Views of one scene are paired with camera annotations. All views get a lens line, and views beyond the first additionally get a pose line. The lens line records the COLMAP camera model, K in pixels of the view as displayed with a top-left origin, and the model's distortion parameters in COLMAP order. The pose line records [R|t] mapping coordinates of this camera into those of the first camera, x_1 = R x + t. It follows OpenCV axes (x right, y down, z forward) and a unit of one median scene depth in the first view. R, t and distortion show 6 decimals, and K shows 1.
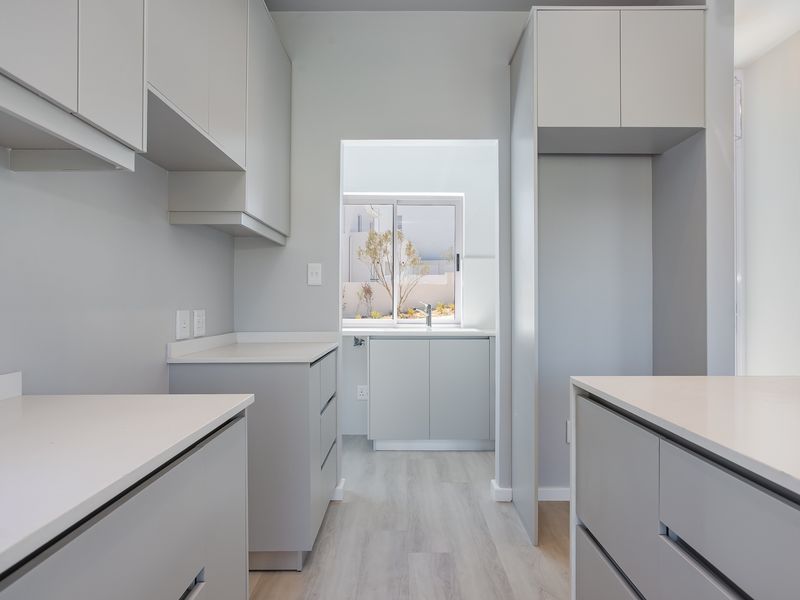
lens RADIAL K [[556.3, 0, 400.3], [0, 556.3, 299.2], [0, 0, 1]] dist [0.008210, 0.002061]
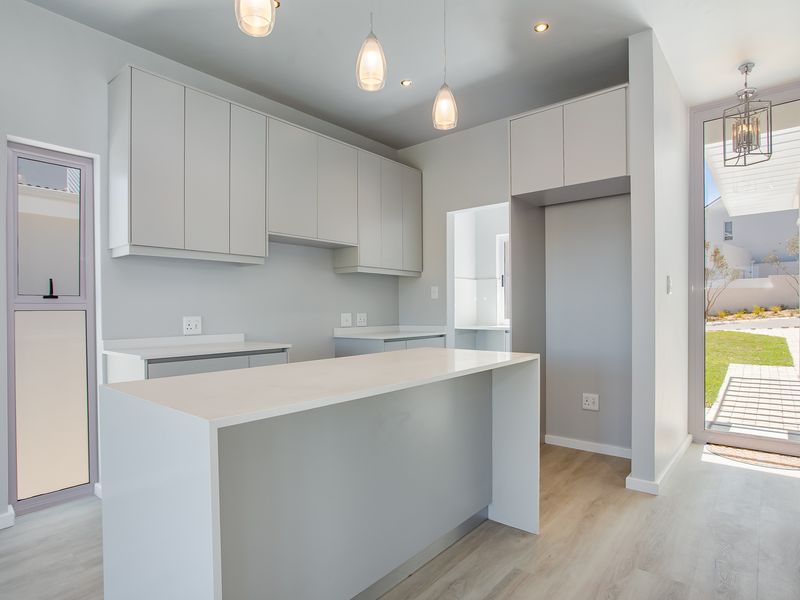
lens RADIAL K [[437.7, 0, 400.5], [0, 437.7, 304.5], [0, 0, 1]] dist [-0.002753, -0.000246]
pose [[0.763363, -0.007348, -0.645928, 0.645197], [0.008686, 0.999962, -0.001110, -0.007454], [0.645912, -0.004764, 0.763397, -0.106685]]
